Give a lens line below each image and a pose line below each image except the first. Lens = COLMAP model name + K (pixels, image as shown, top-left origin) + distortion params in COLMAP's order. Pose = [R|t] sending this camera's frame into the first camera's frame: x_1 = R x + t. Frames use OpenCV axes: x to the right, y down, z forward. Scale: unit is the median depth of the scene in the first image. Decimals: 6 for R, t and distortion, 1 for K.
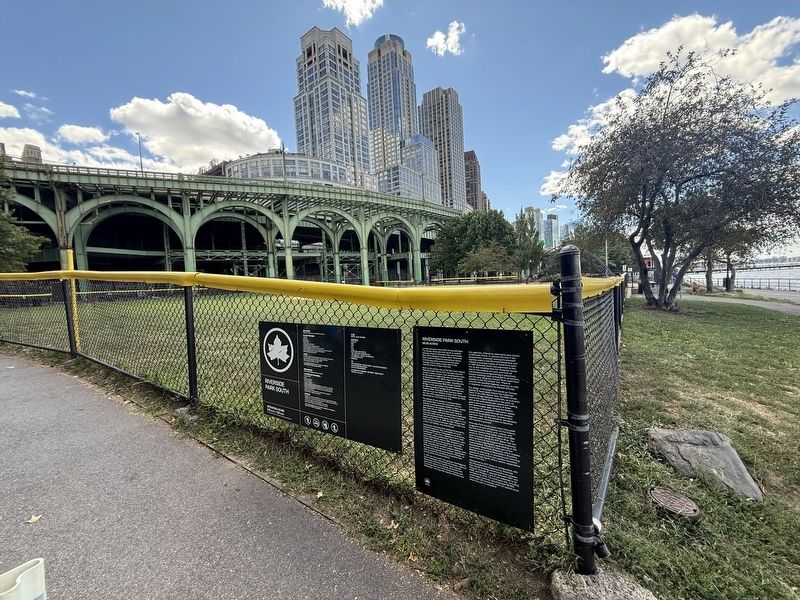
lens RADIAL K [[320.6, 0, 399.8], [0, 320.6, 300.8], [0, 0, 1]] dist [-0.001728, -0.000047]
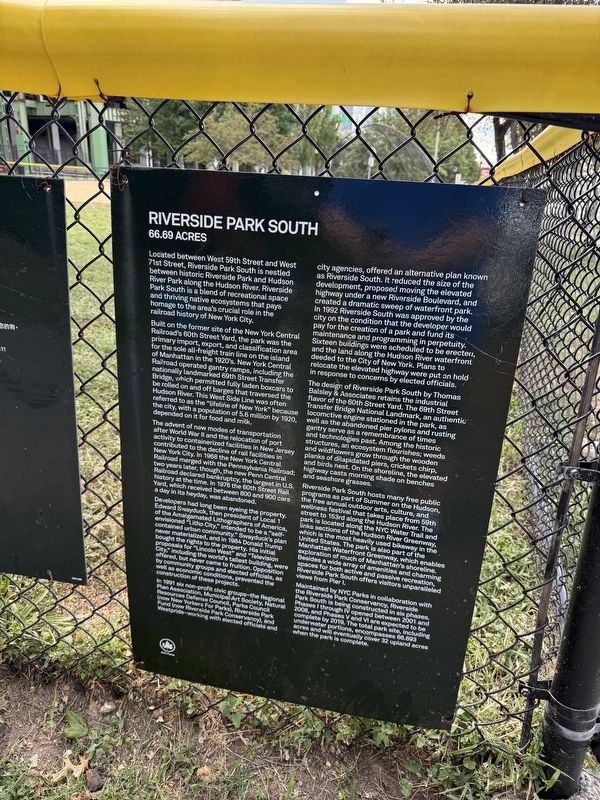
lens RADIAL K [[564.0, 0, 300.0], [0, 564.0, 399.0], [0, 0, 1]] dist [0.006769, -0.008308]
pose [[0.926623, -0.049514, 0.372718, 0.003113], [-0.063655, 0.956323, 0.285297, 0.124604], [-0.370565, -0.288088, 0.882999, 0.497543]]
